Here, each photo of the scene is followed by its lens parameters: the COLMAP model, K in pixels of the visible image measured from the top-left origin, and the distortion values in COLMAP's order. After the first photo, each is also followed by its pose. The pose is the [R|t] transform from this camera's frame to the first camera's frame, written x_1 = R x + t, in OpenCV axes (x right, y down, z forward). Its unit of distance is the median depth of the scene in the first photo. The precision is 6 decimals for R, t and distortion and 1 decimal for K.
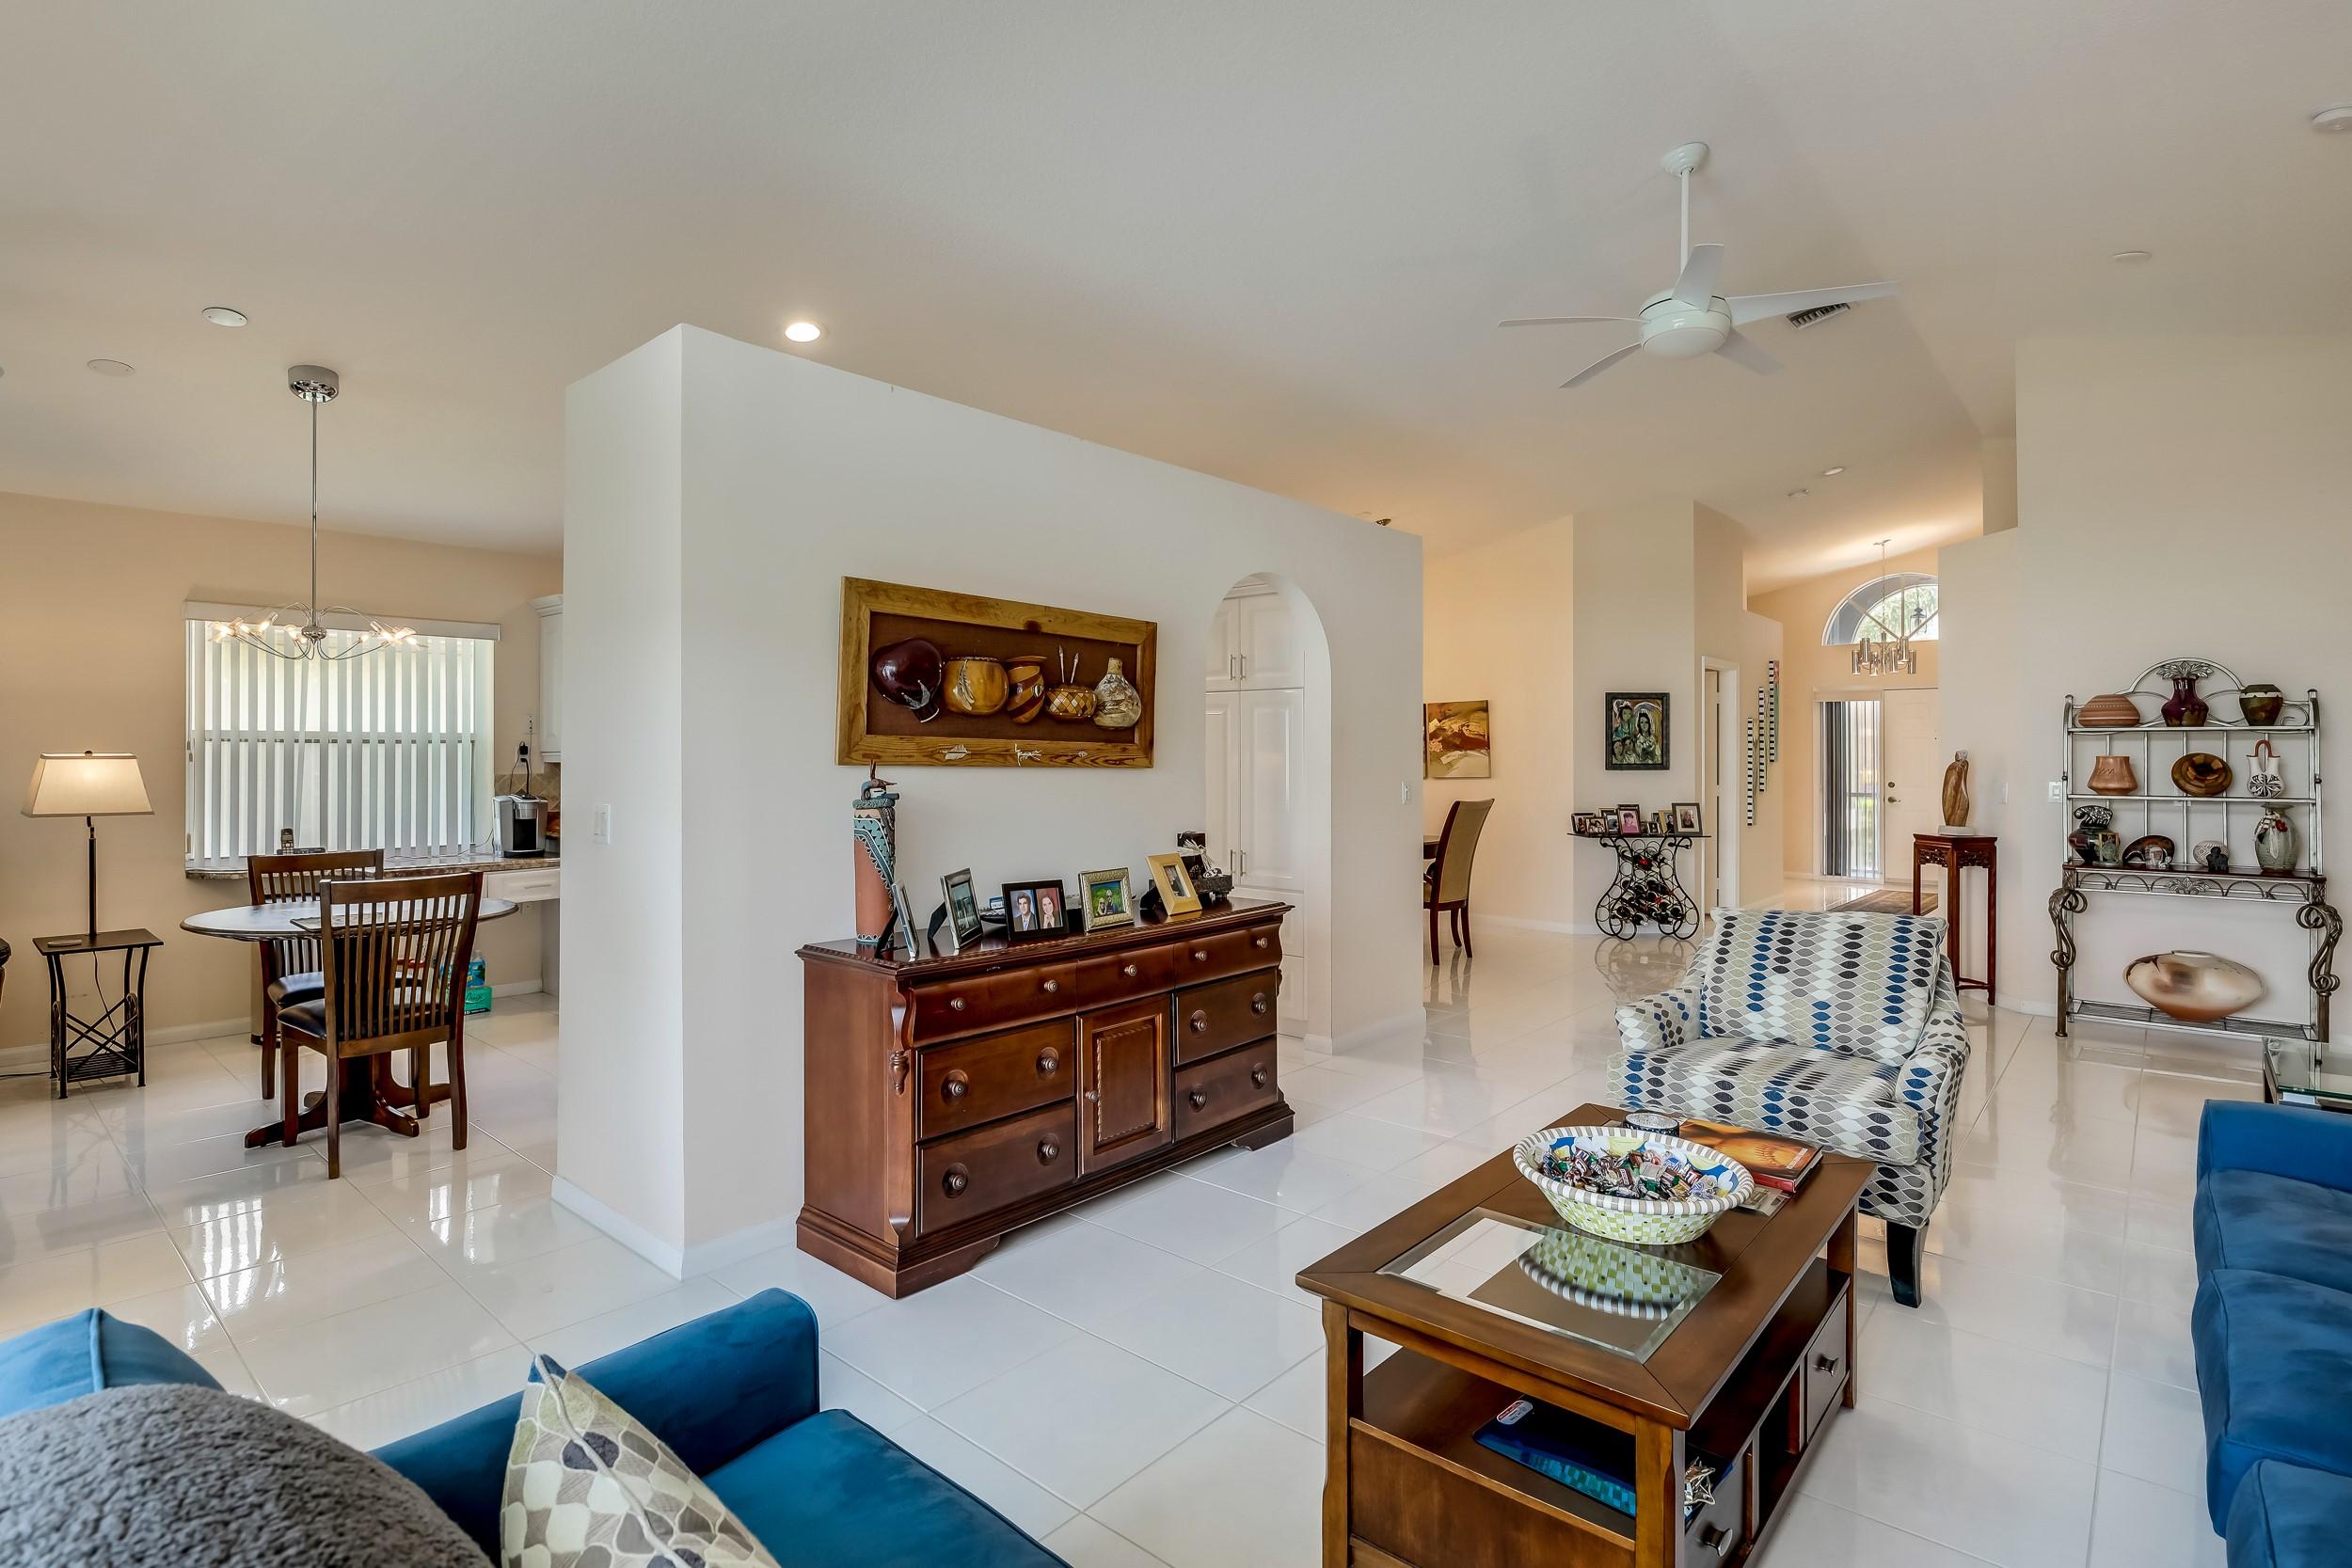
lens RADIAL K [[1147.9, 0, 1176.6], [0, 1147.9, 758.8], [0, 0, 1]] dist [-0.007448, -0.003335]
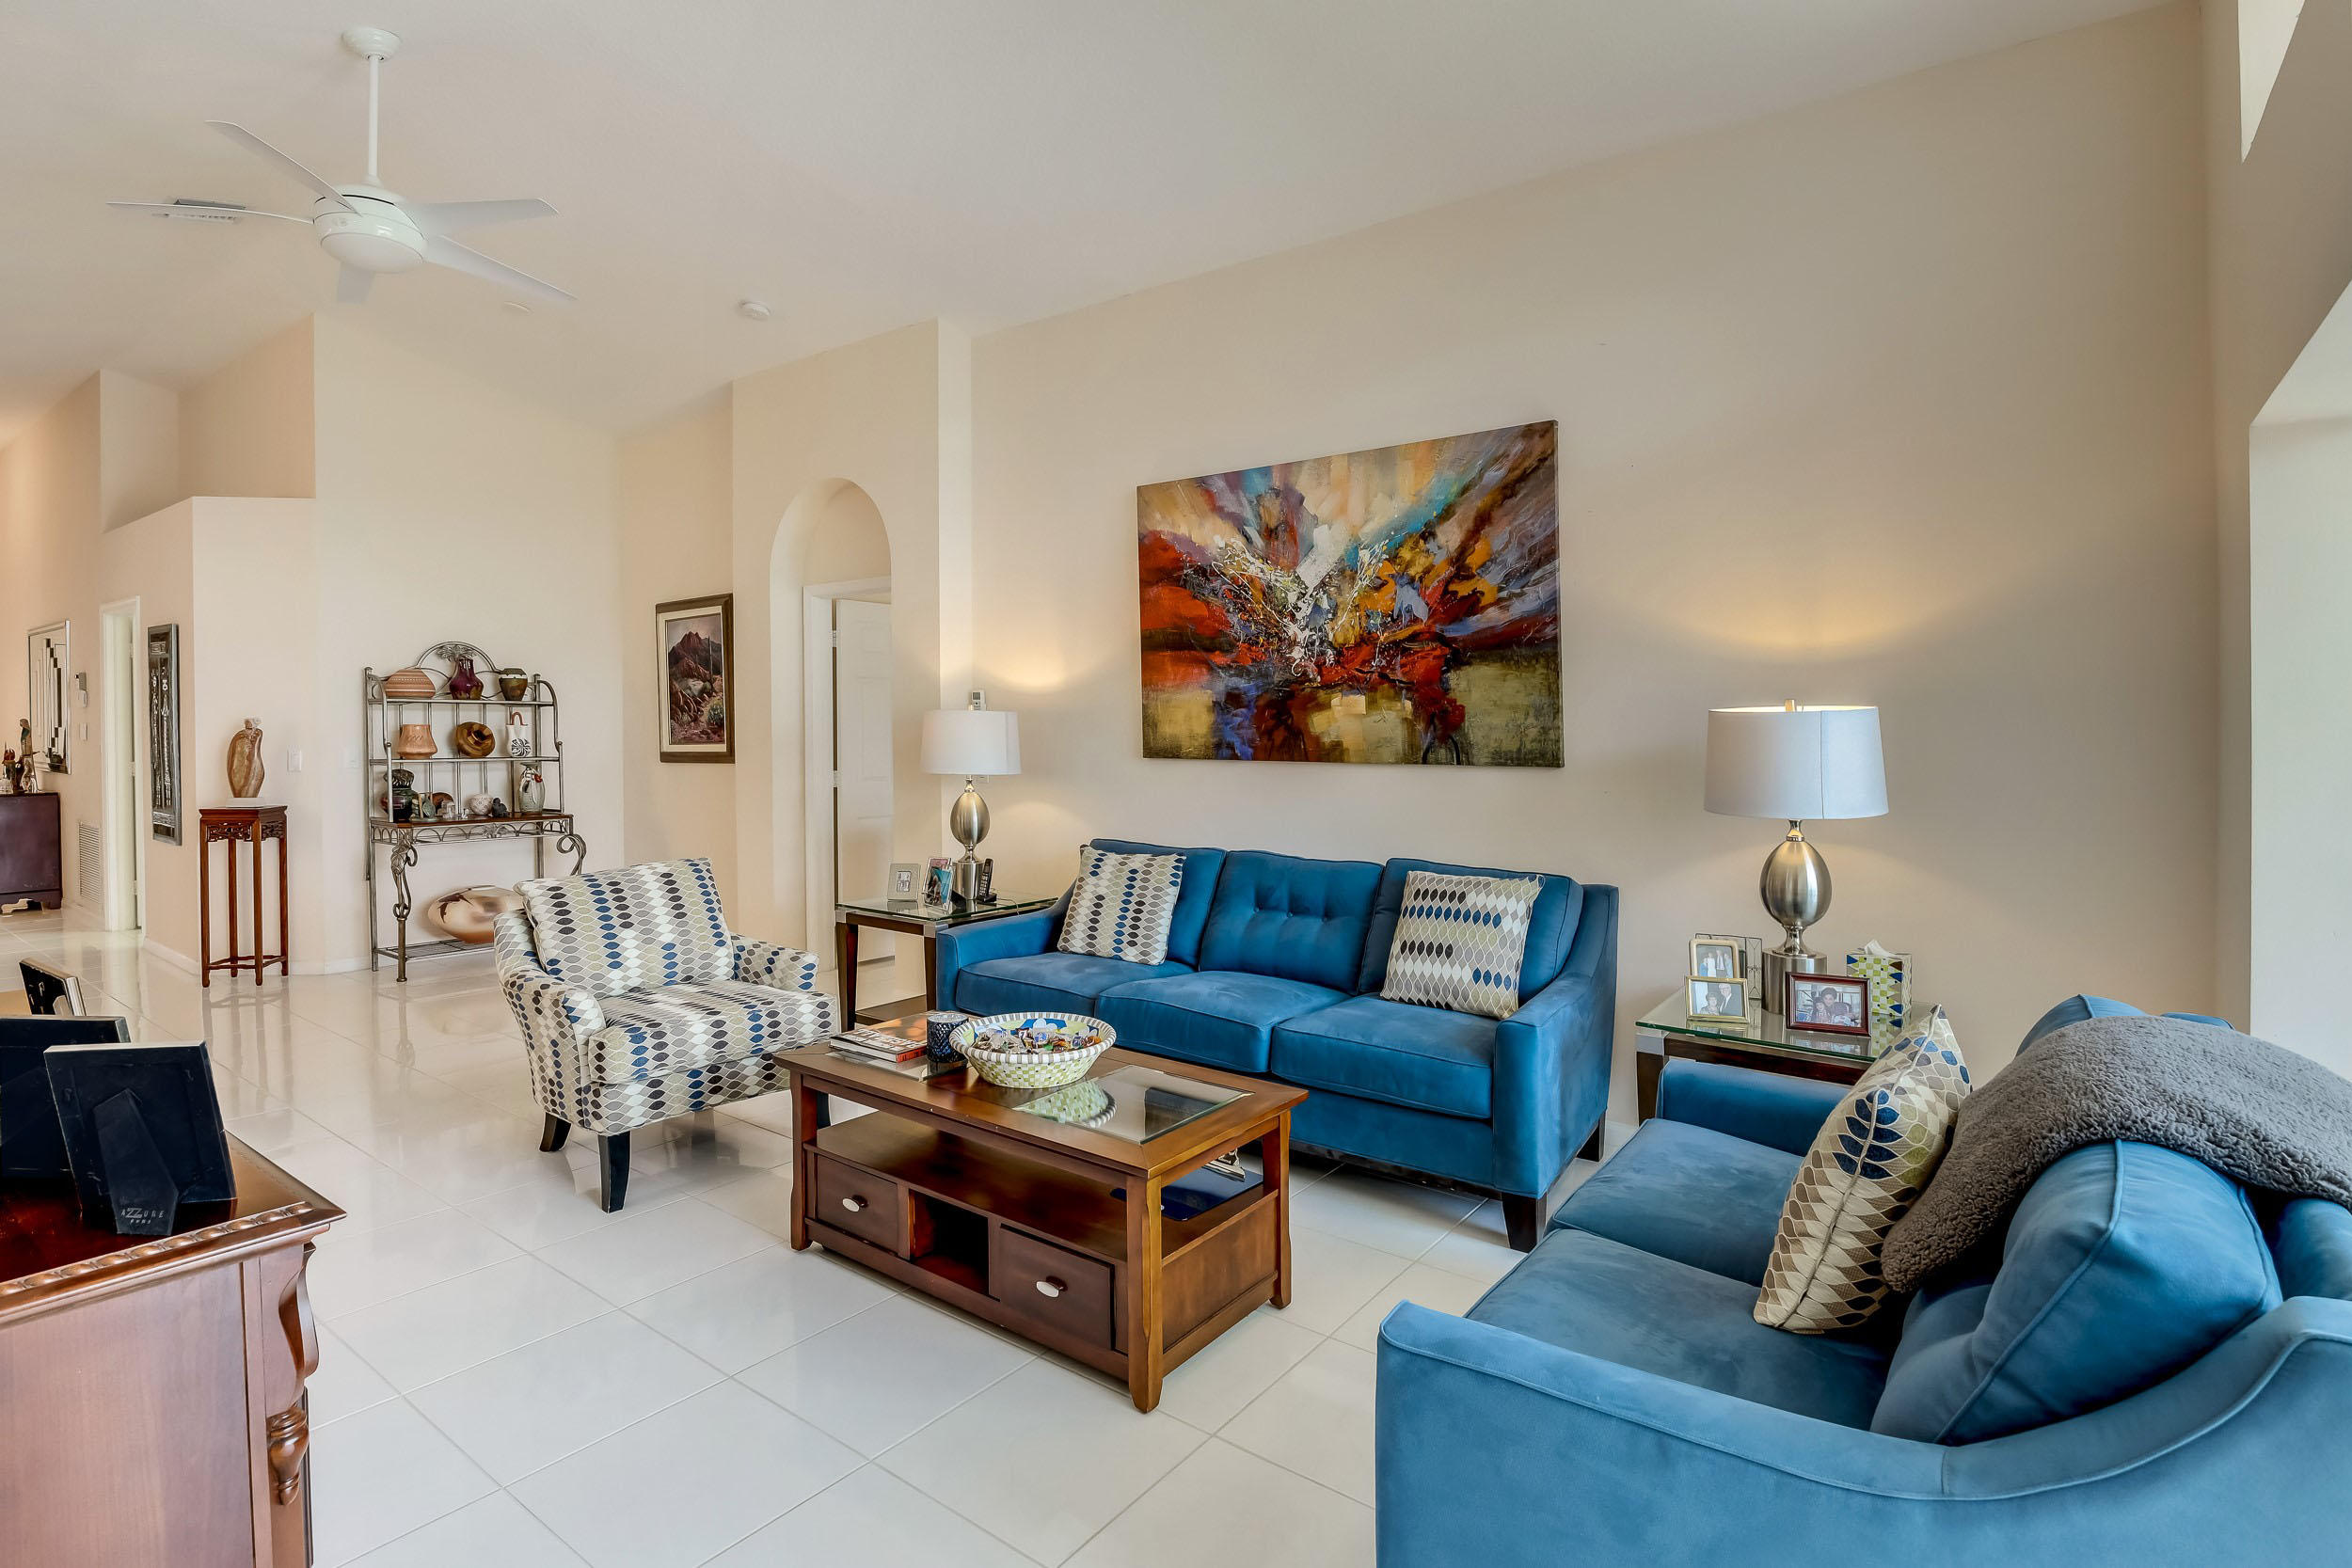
lens RADIAL K [[1147.9, 0, 1143.0], [0, 1147.9, 742.5], [0, 0, 1]] dist [-0.007448, -0.003335]
pose [[-0.062085, -0.016139, 0.997940, -0.510832], [-0.001058, 0.999870, 0.016104, -0.005014], [-0.998070, -0.000056, -0.062094, 0.515738]]
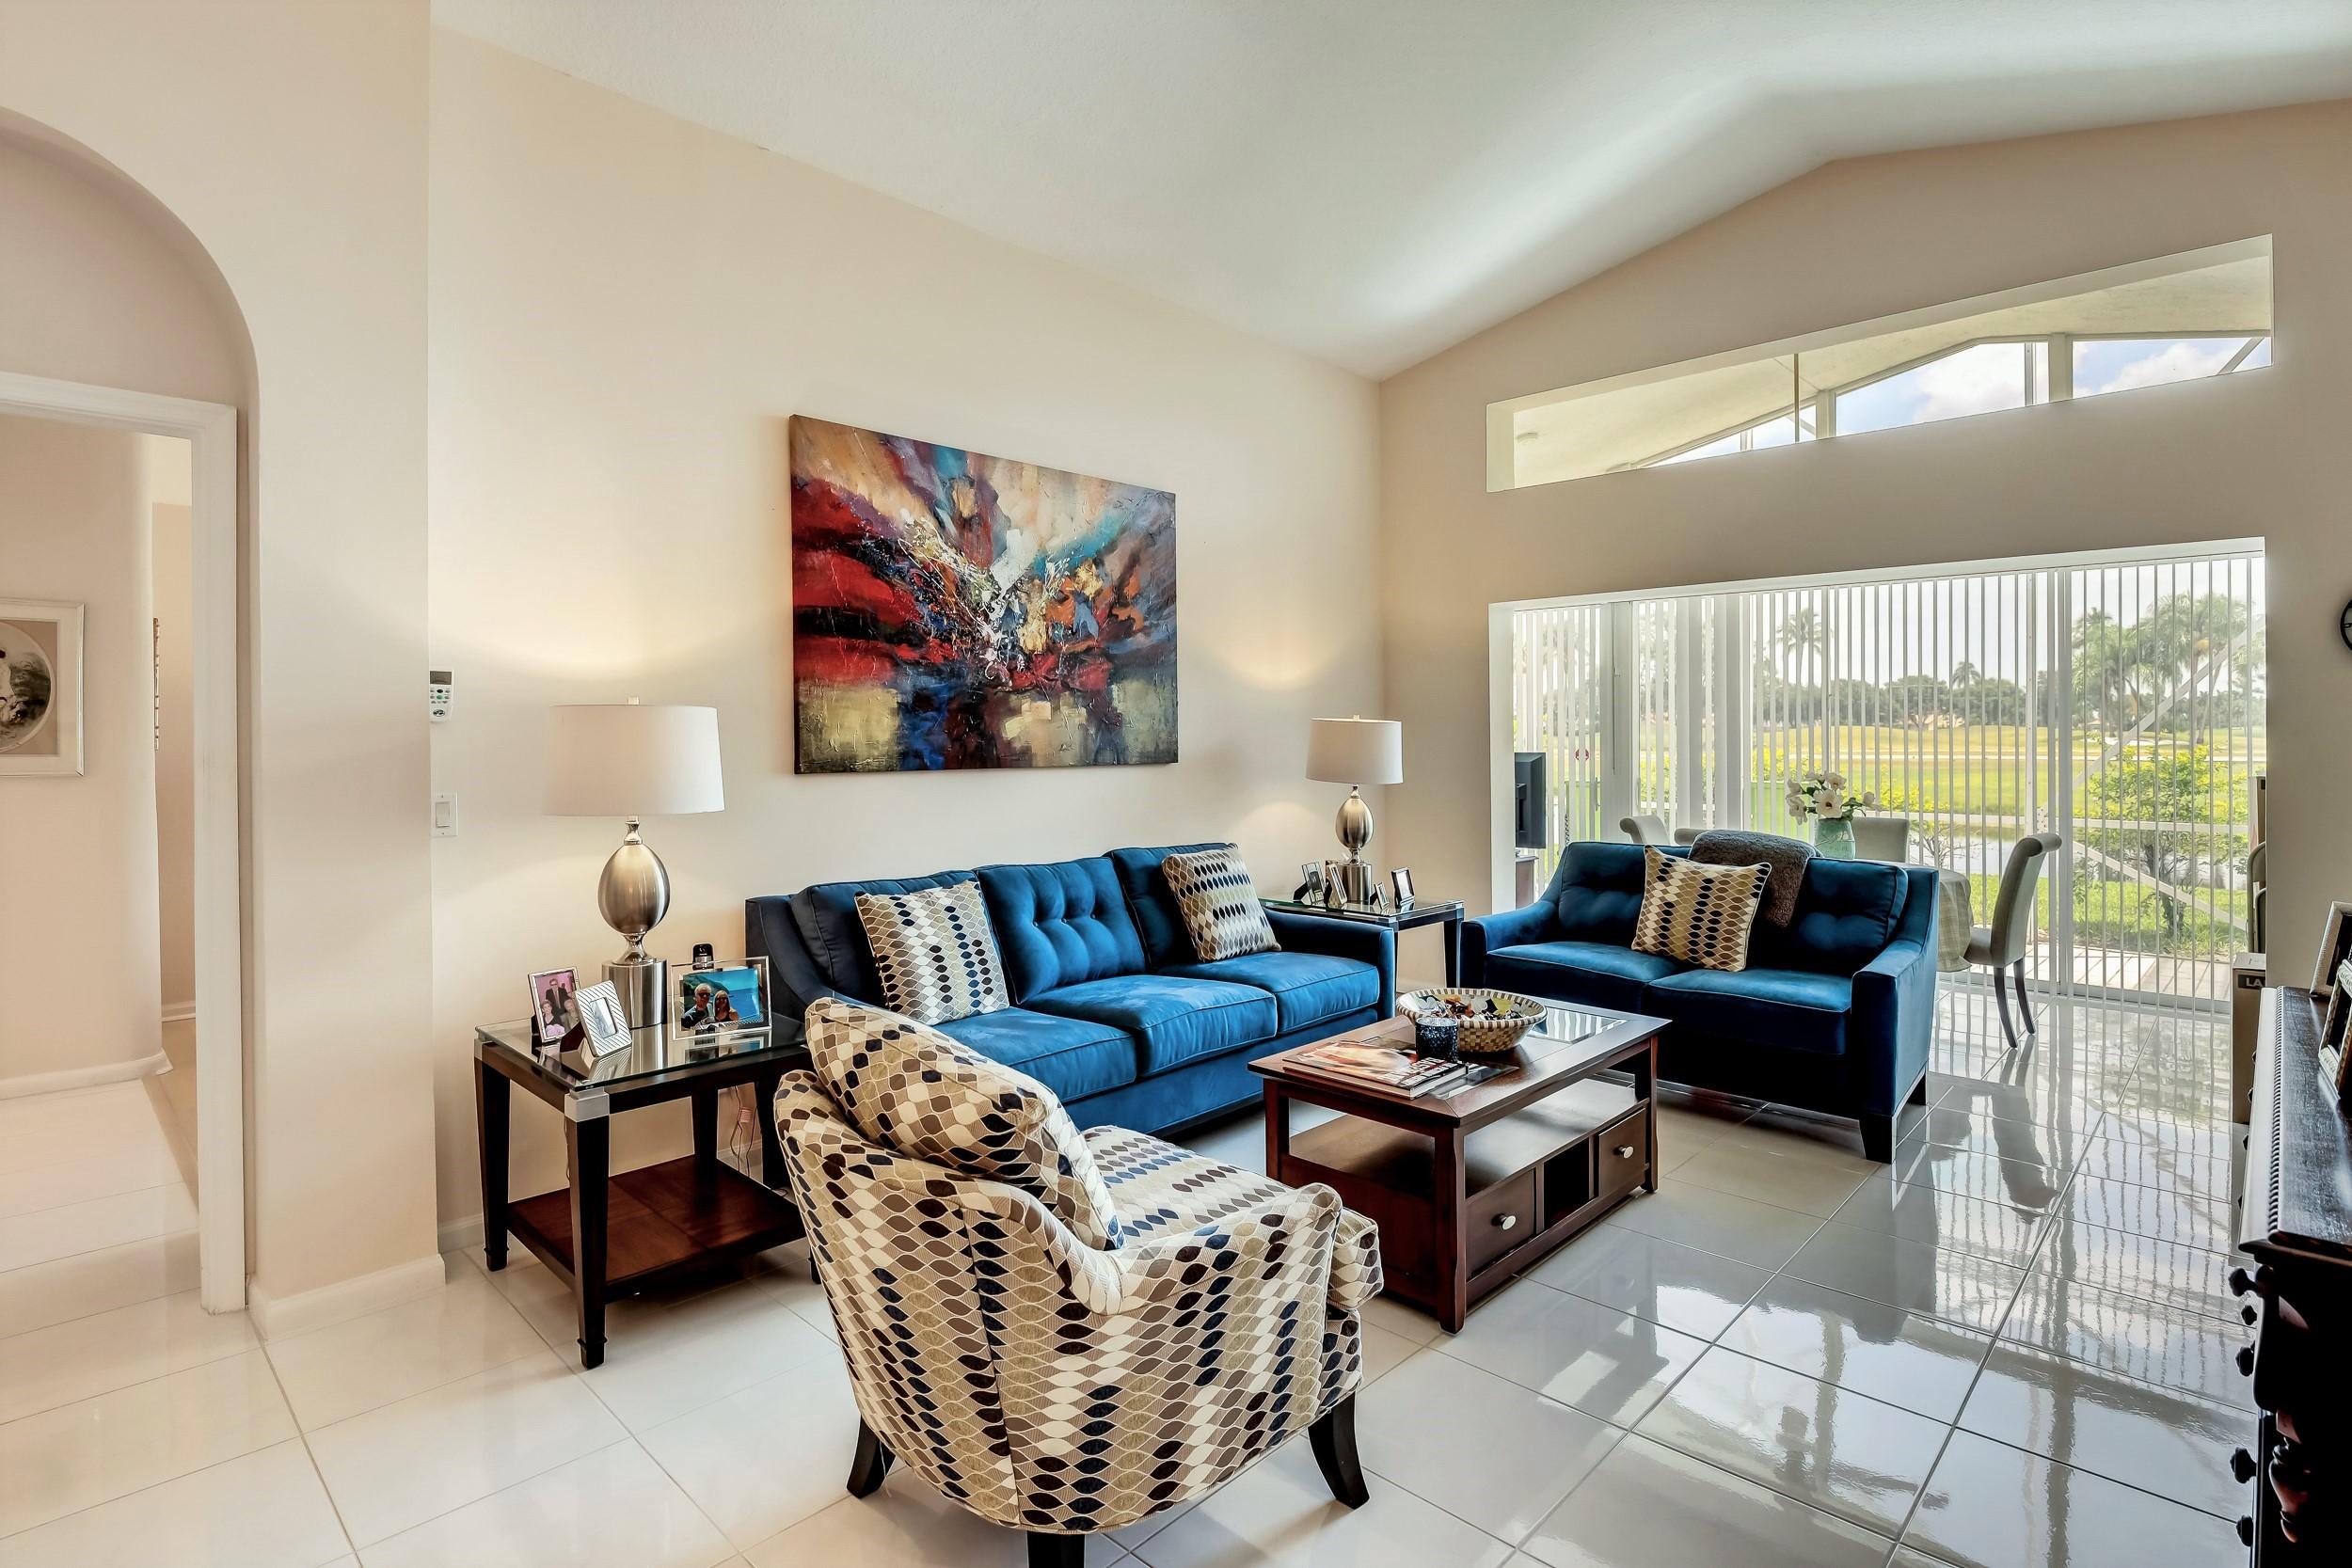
lens RADIAL K [[1147.9, 0, 1157.4], [0, 1147.9, 700.8], [0, 0, 1]] dist [-0.007448, -0.003335]
pose [[-0.998180, 0.004678, 0.060117, 0.389026], [0.003009, 0.999608, -0.027823, -0.001429], [-0.060223, -0.027592, -0.997804, 1.362856]]
